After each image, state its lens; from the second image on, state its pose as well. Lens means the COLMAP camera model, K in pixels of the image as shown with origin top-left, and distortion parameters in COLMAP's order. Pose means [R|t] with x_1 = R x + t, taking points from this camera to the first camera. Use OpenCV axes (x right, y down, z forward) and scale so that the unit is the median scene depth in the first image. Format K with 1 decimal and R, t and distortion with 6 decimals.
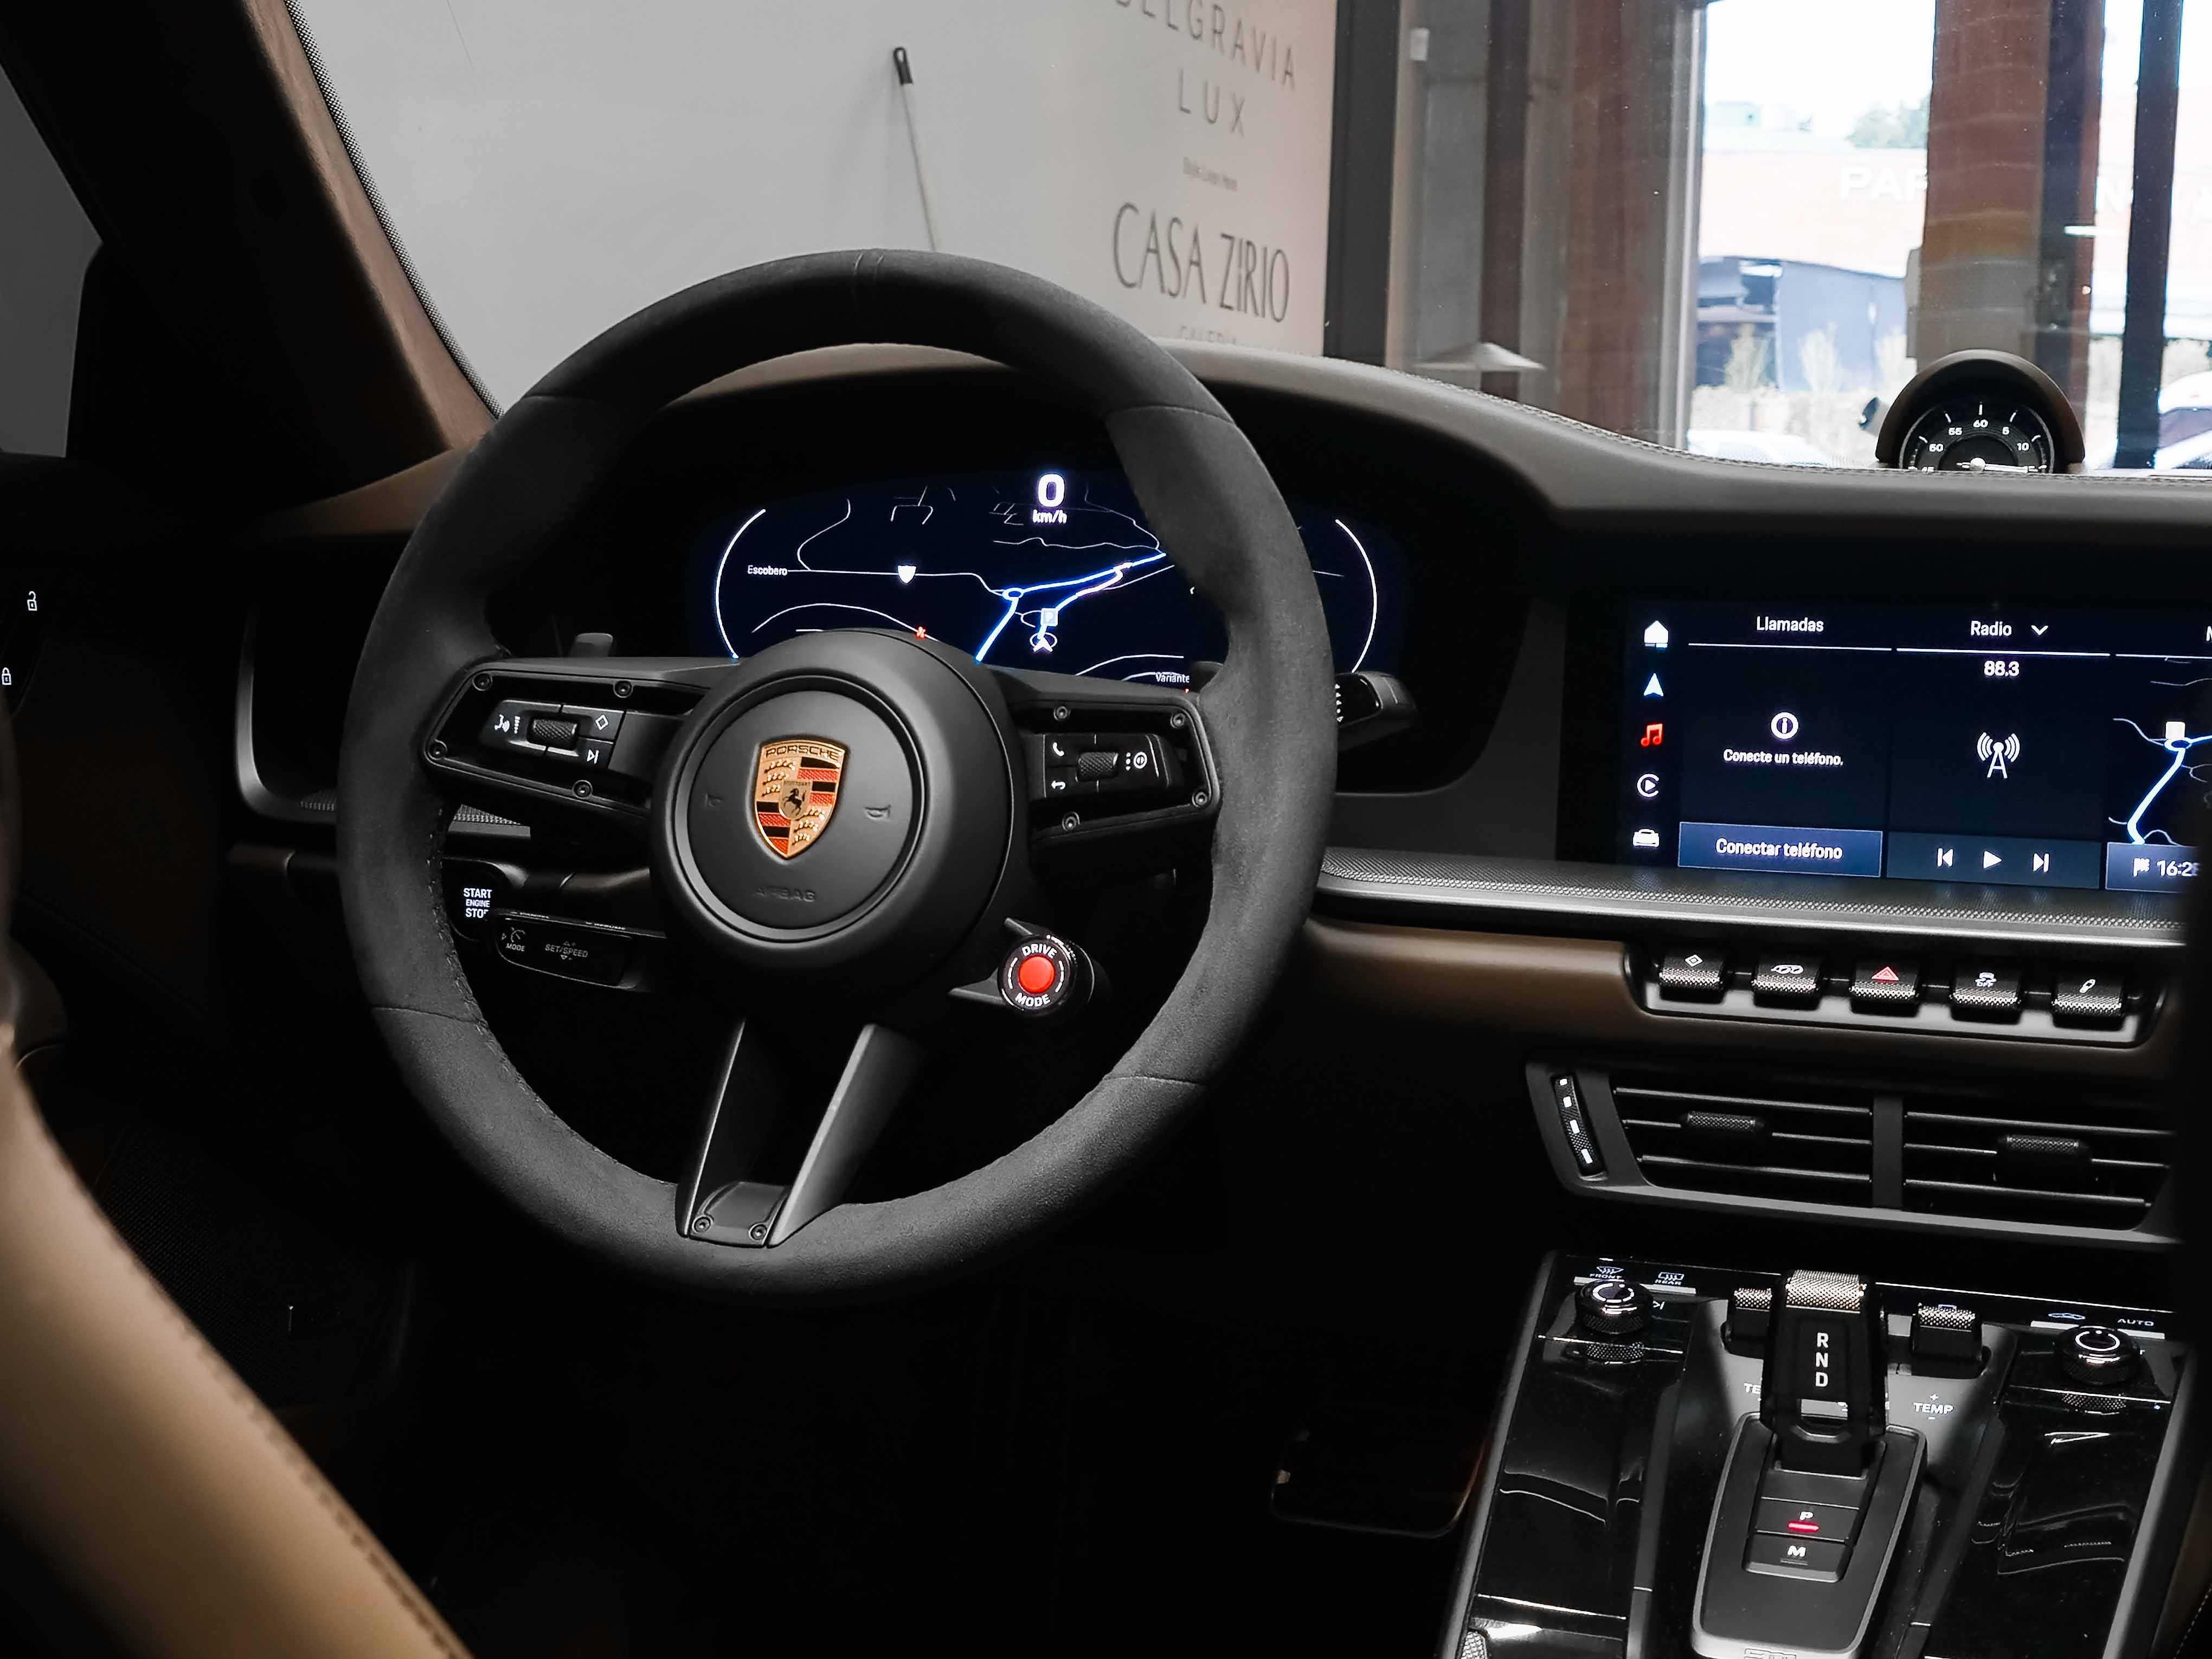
lens RADIAL K [[2969.5, 0, 1067.9], [0, 2969.5, 758.3], [0, 0, 1]] dist [0.067325, 0.000000]
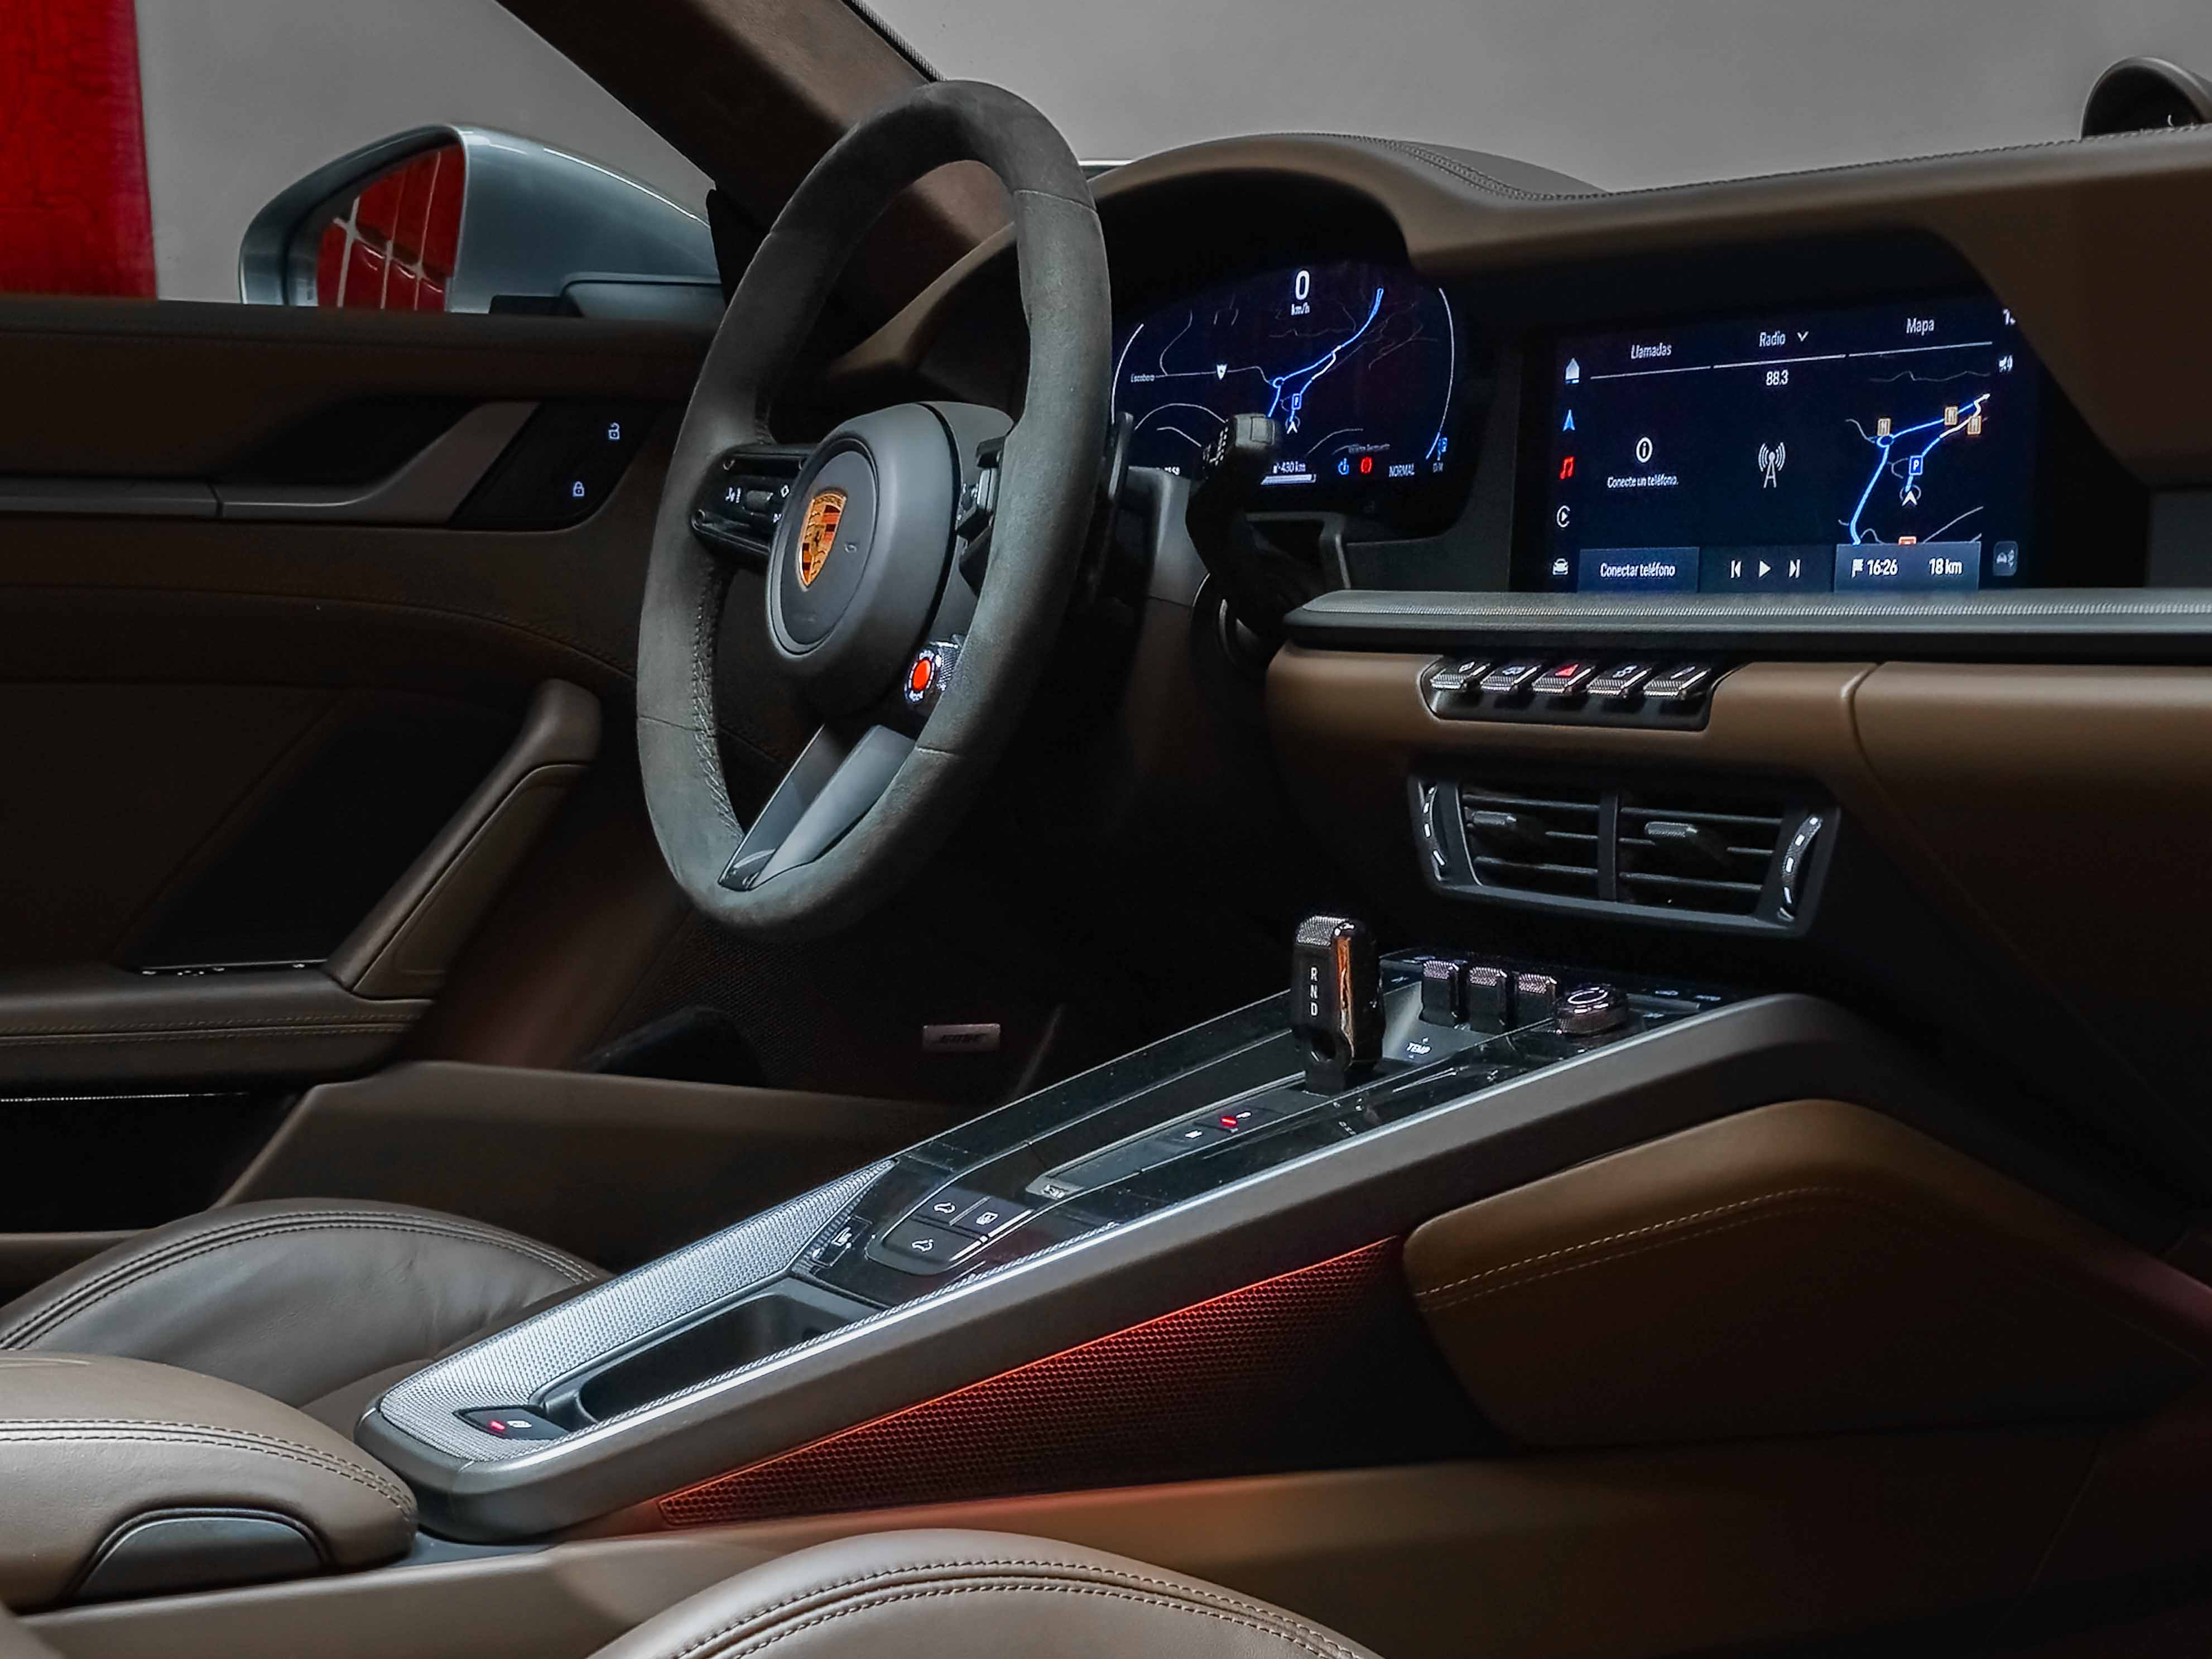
lens RADIAL K [[3517.0, 0, 1231.6], [0, 3517.0, 802.6], [0, 0, 1]] dist [0.073701, 0.000000]
pose [[0.790441, 0.011268, -0.612435, 0.888655], [-0.007396, 0.999933, 0.008851, 0.102797], [0.612494, -0.002467, 0.790472, -0.048181]]
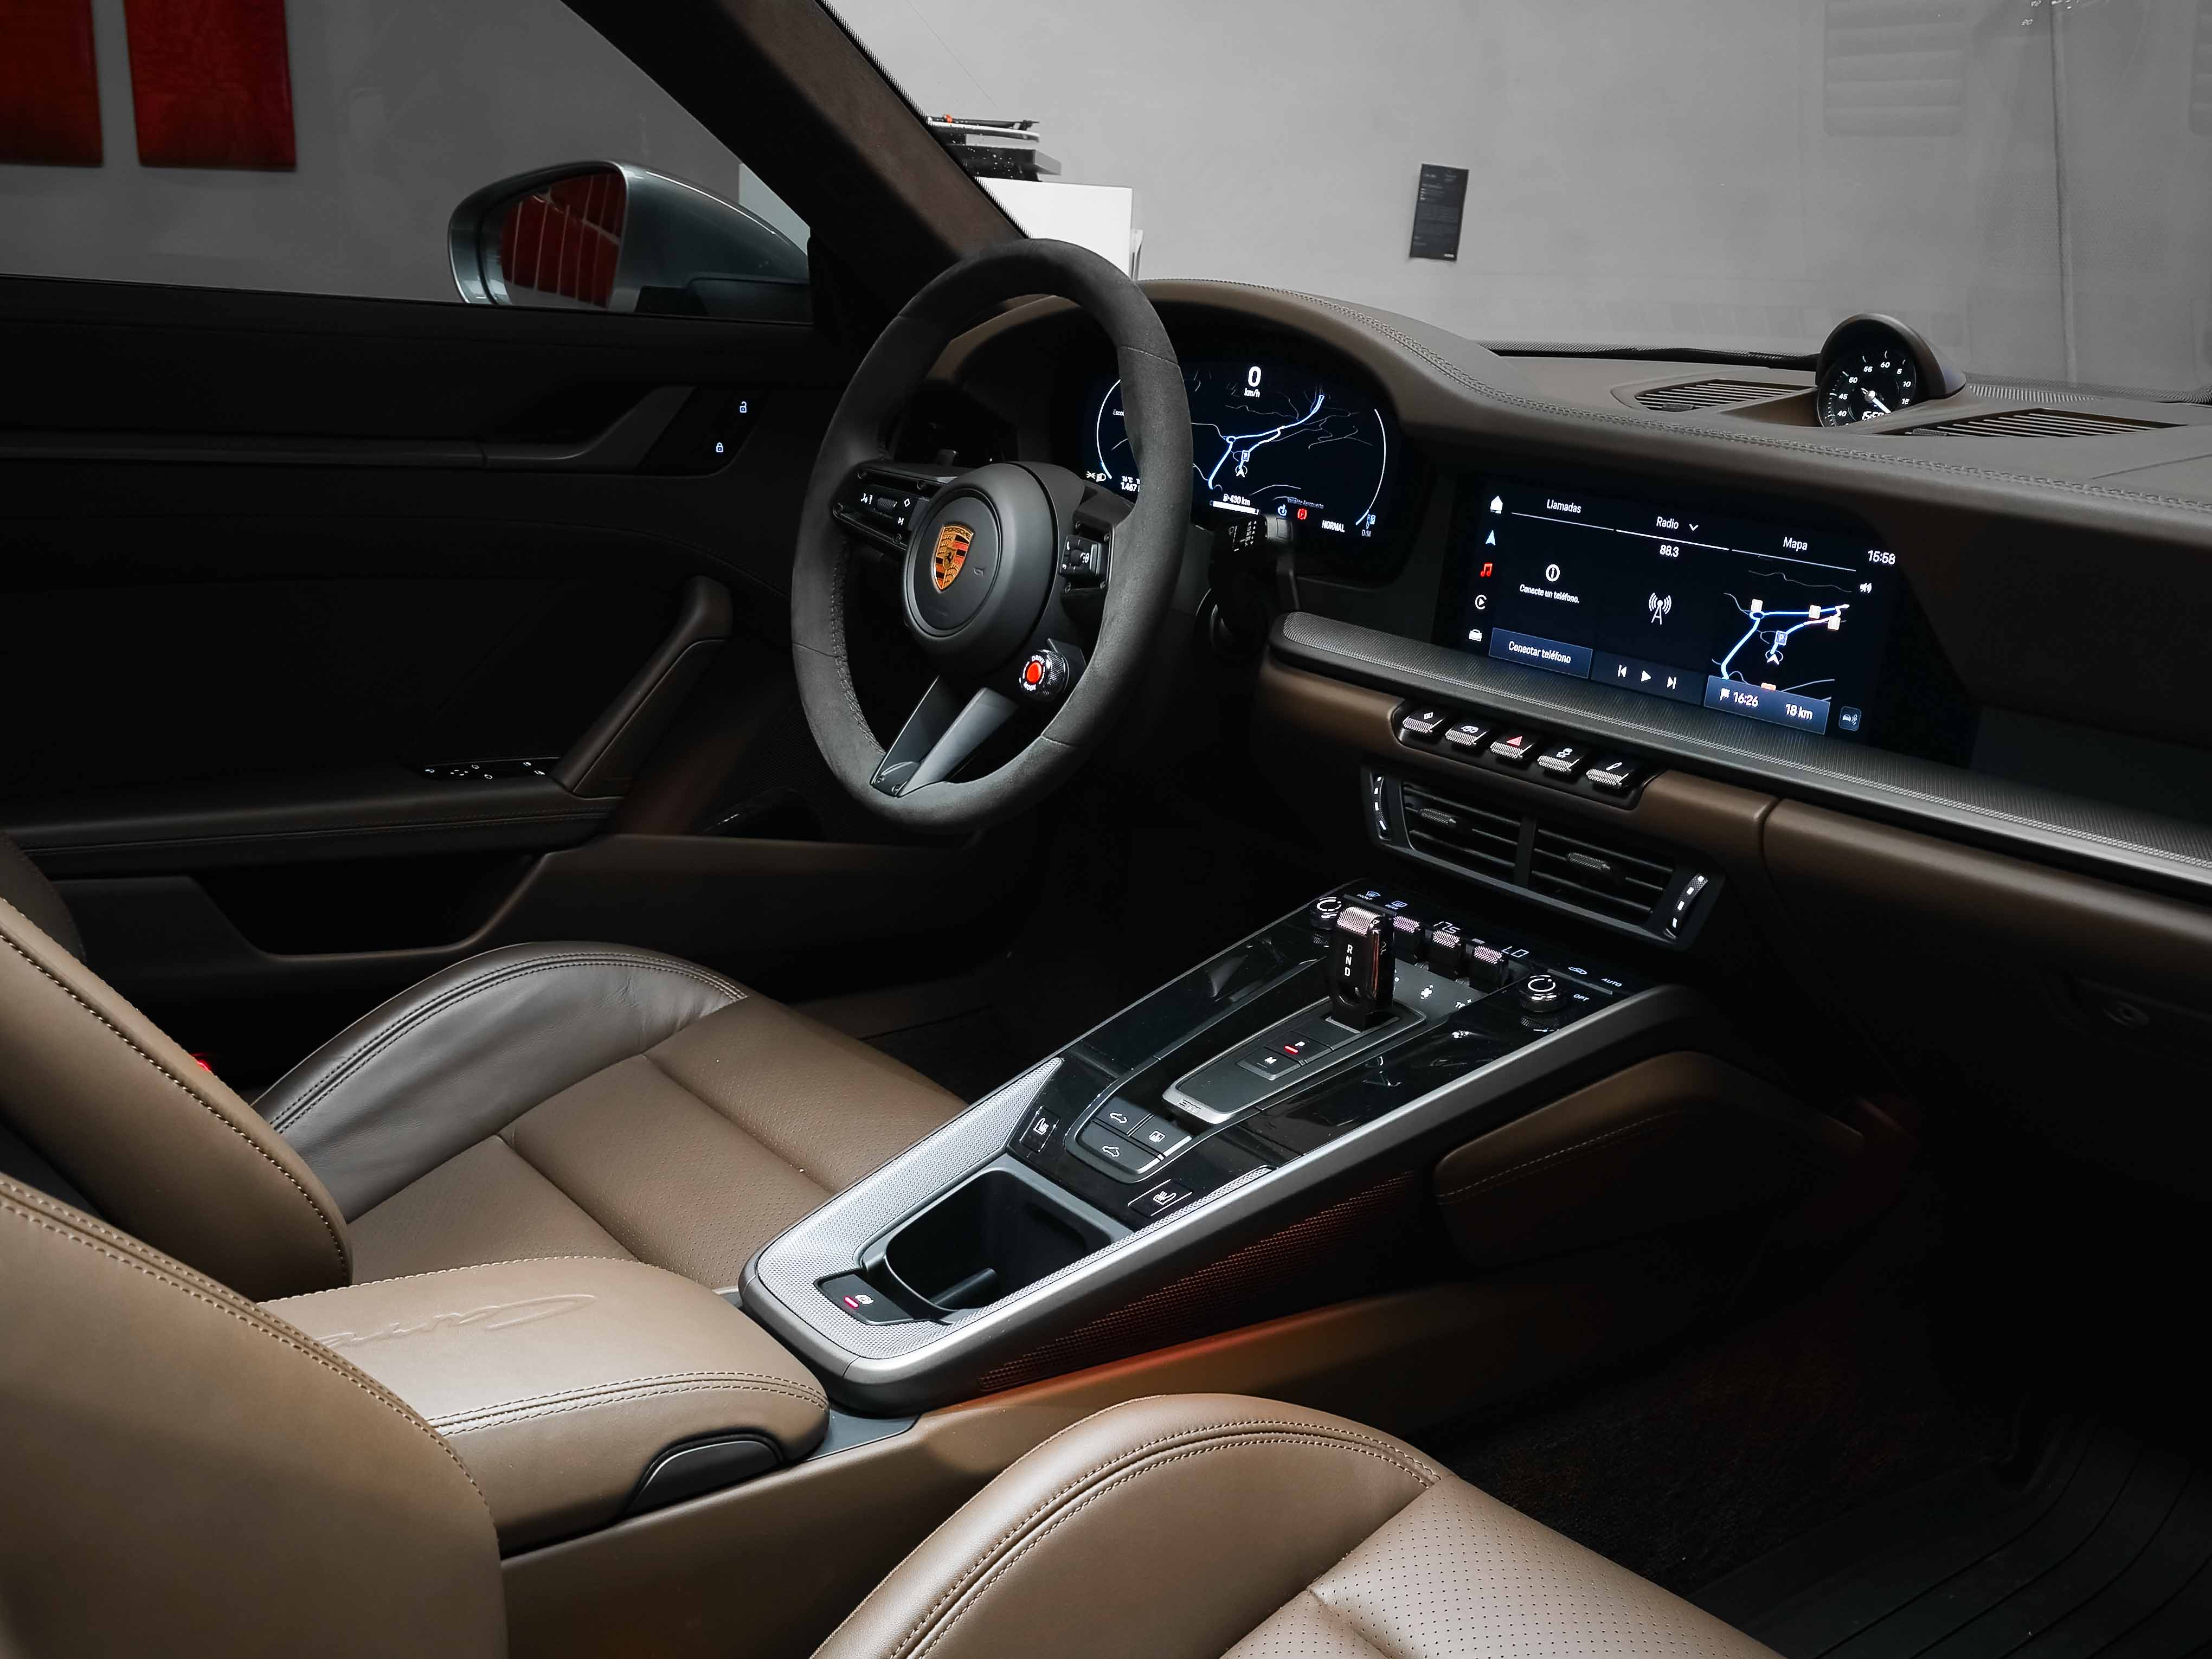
lens RADIAL K [[2032.3, 0, 1106.8], [0, 2032.3, 777.9], [0, 0, 1]] dist [0.031910, -0.003825]
pose [[0.857676, 0.155781, -0.490024, 0.583188], [-0.074700, 0.980641, 0.181006, -0.081302], [0.508735, -0.118640, 0.852709, -0.021308]]
